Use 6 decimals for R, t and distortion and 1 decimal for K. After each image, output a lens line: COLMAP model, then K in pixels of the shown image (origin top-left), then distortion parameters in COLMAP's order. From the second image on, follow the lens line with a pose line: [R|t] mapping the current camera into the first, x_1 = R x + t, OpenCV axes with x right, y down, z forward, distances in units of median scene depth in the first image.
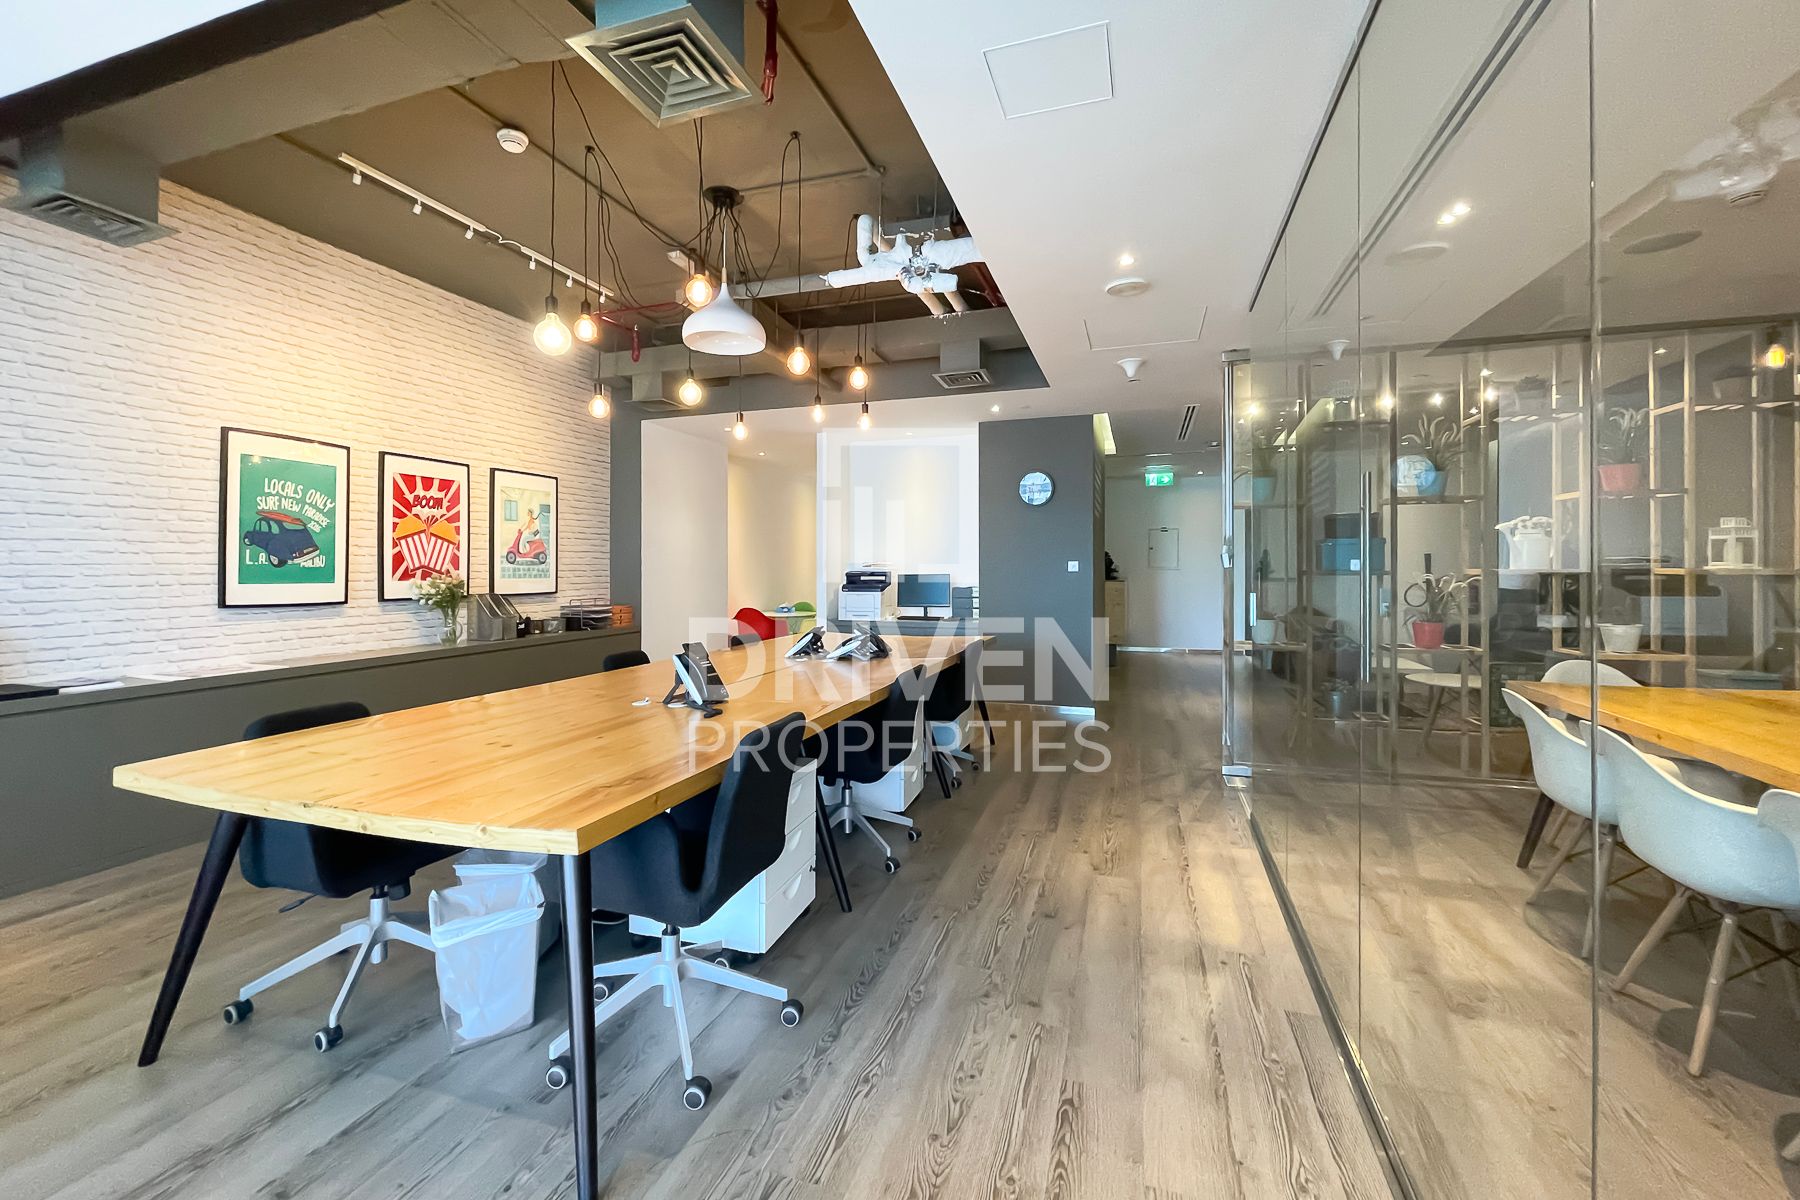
lens RADIAL K [[743.5, 0, 906.7], [0, 743.5, 559.6], [0, 0, 1]] dist [0.000904, 0.000210]
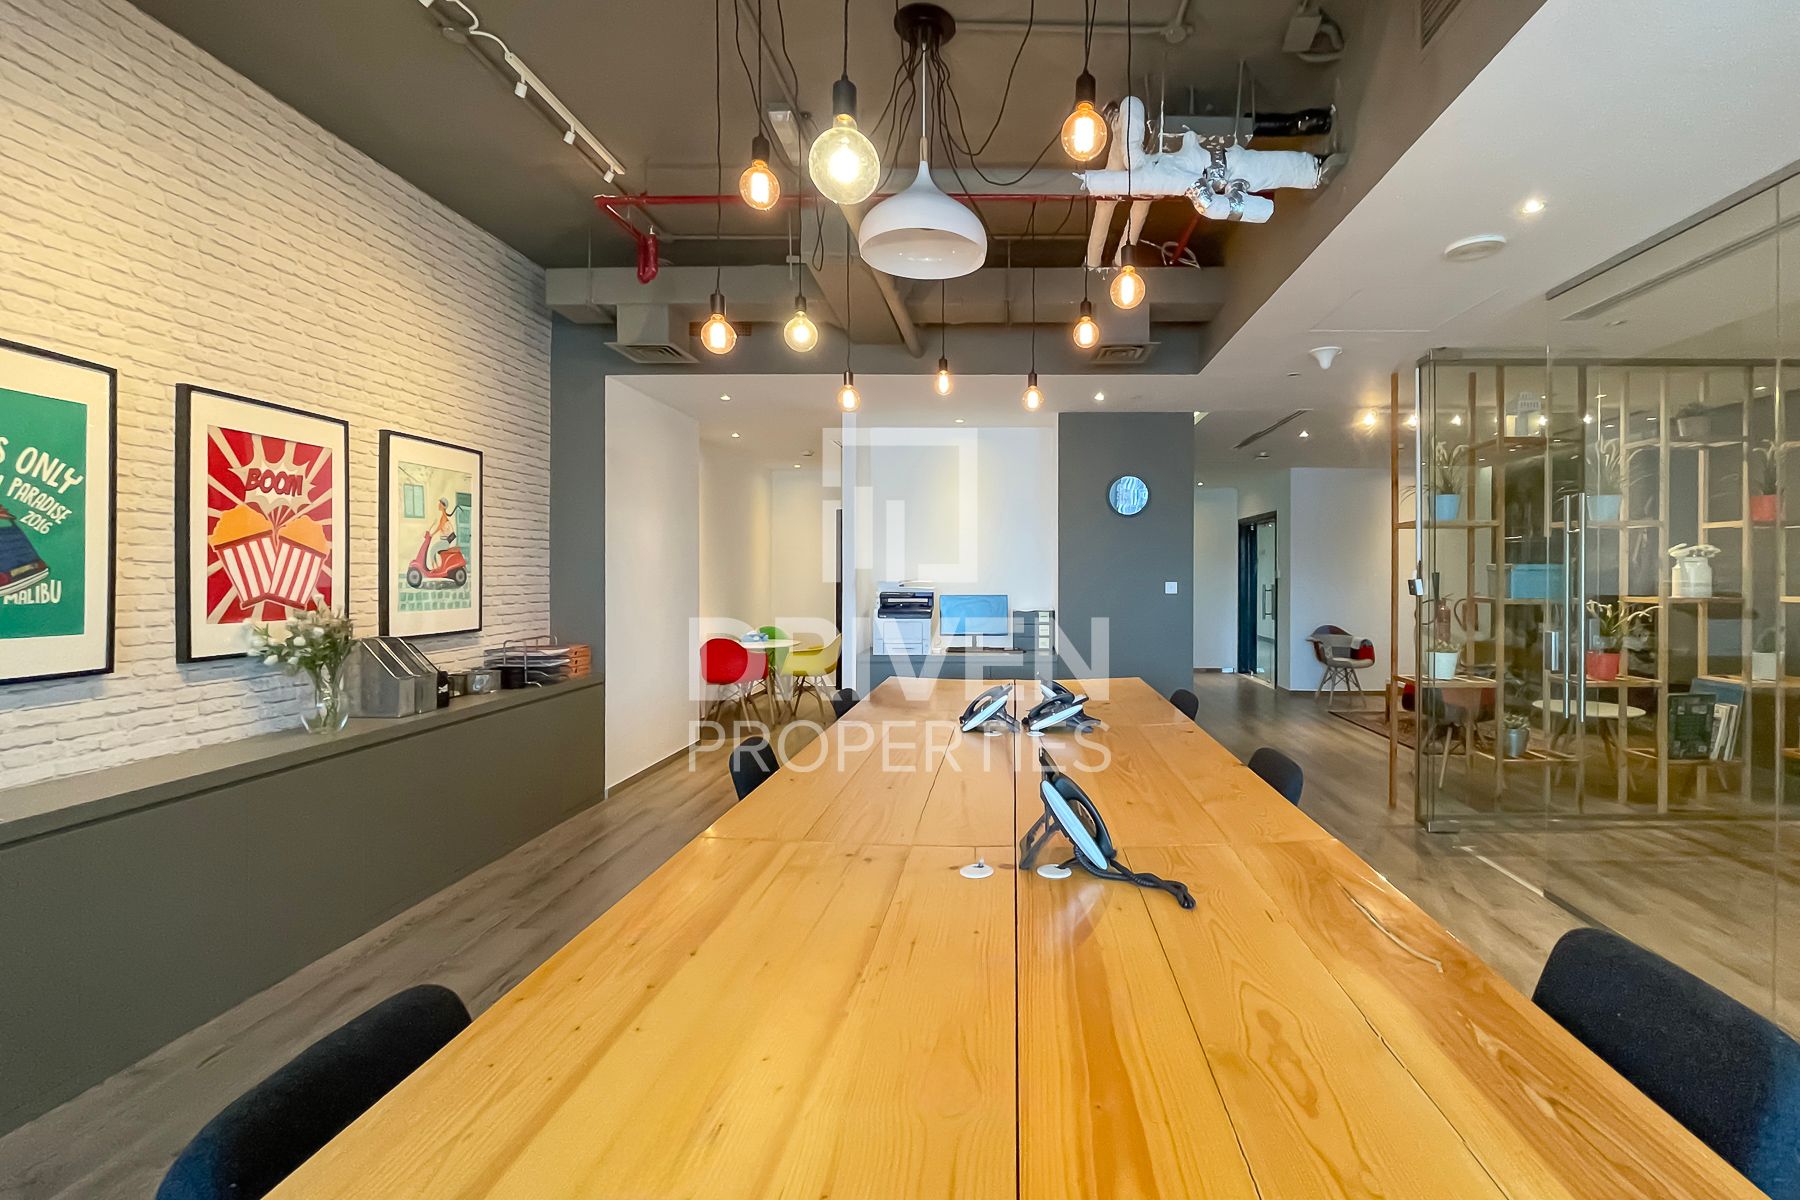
lens RADIAL K [[776.9, 0, 1027.1], [0, 776.9, 574.3], [0, 0, 1]] dist [0.003596, 0.000615]
pose [[0.949091, 0.005280, 0.314957, -0.293643], [-0.008598, 0.999921, 0.009146, -0.017930], [-0.314884, -0.011388, 0.949062, 0.260857]]
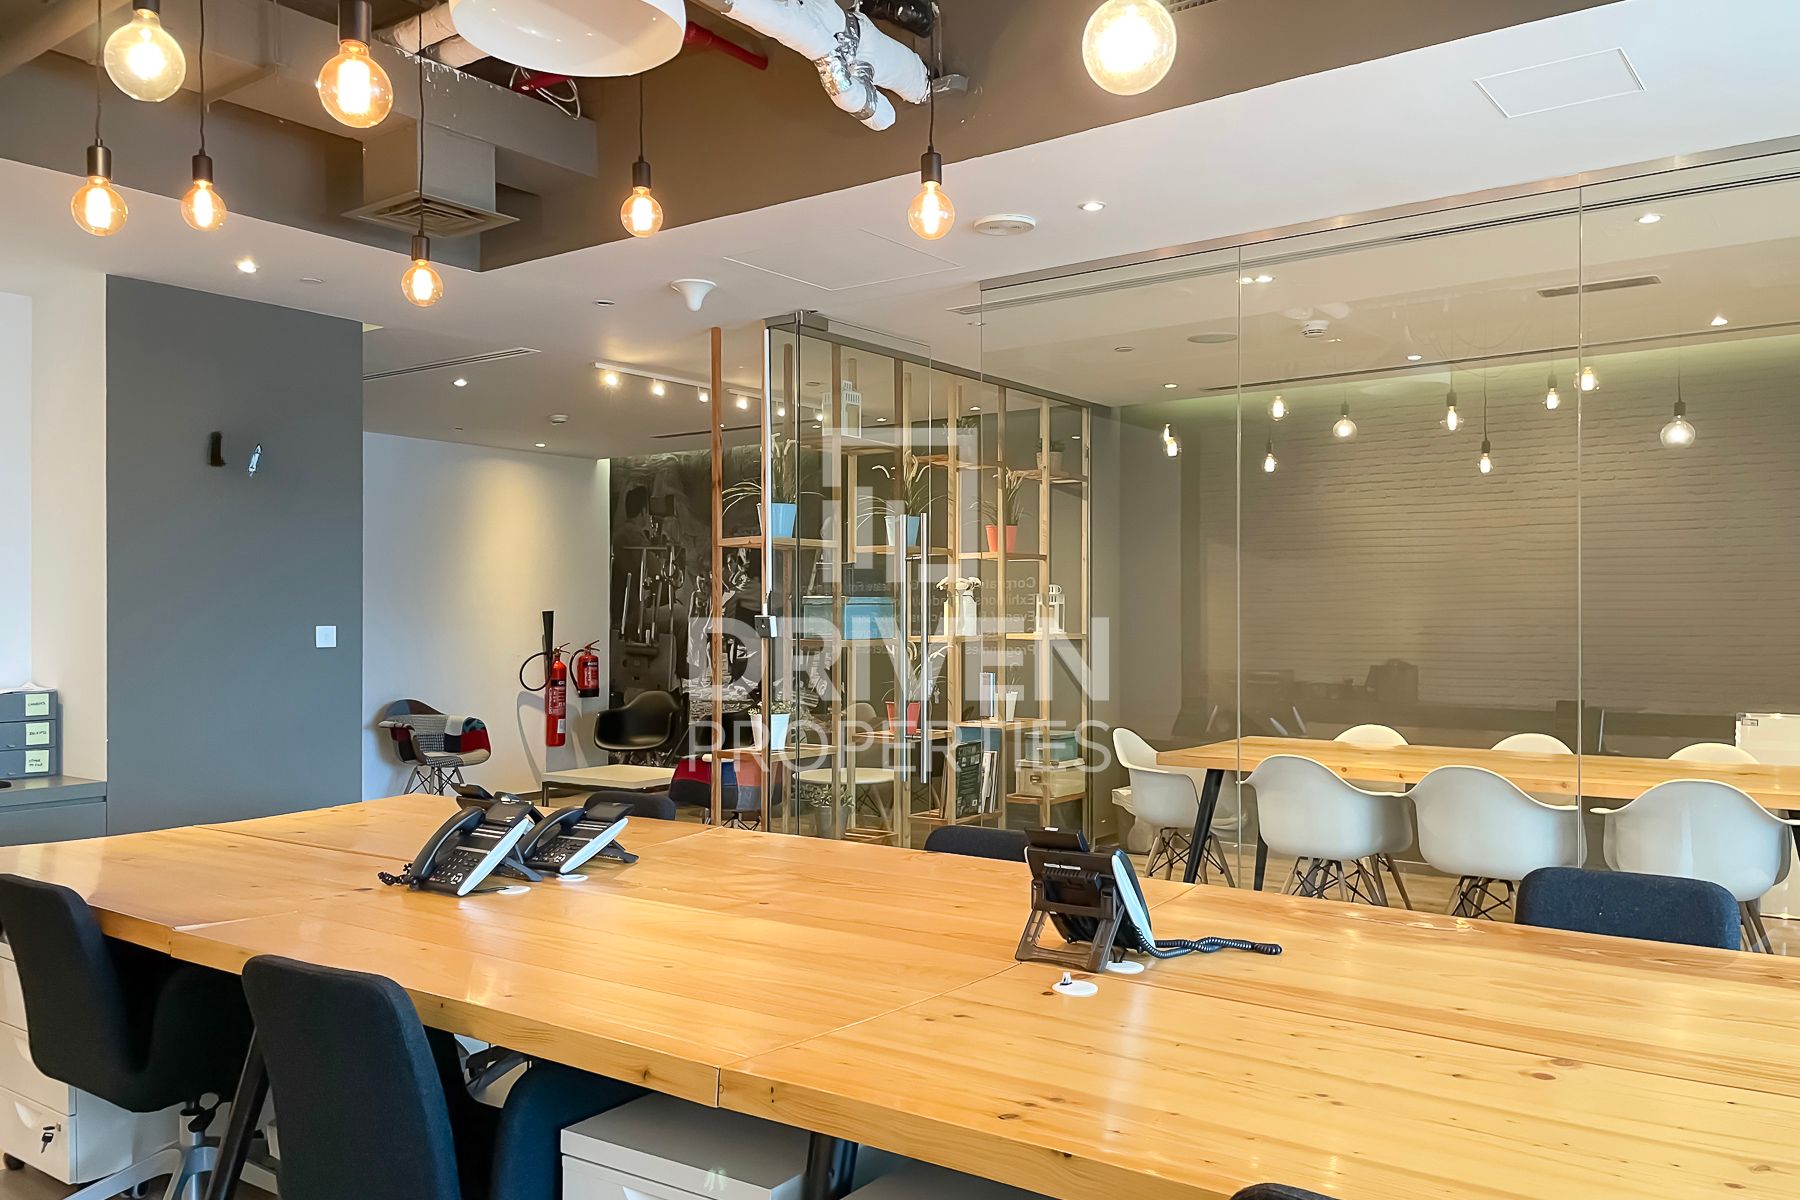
lens RADIAL K [[1365.9, 0, 904.4], [0, 1365.9, 616.7], [0, 0, 1]] dist [0.040554, -0.003565]
pose [[0.306636, 0.003257, 0.951821, -0.656388], [-0.006879, 0.999976, -0.001205, -0.006562], [-0.951802, -0.006178, 0.306651, 0.504754]]
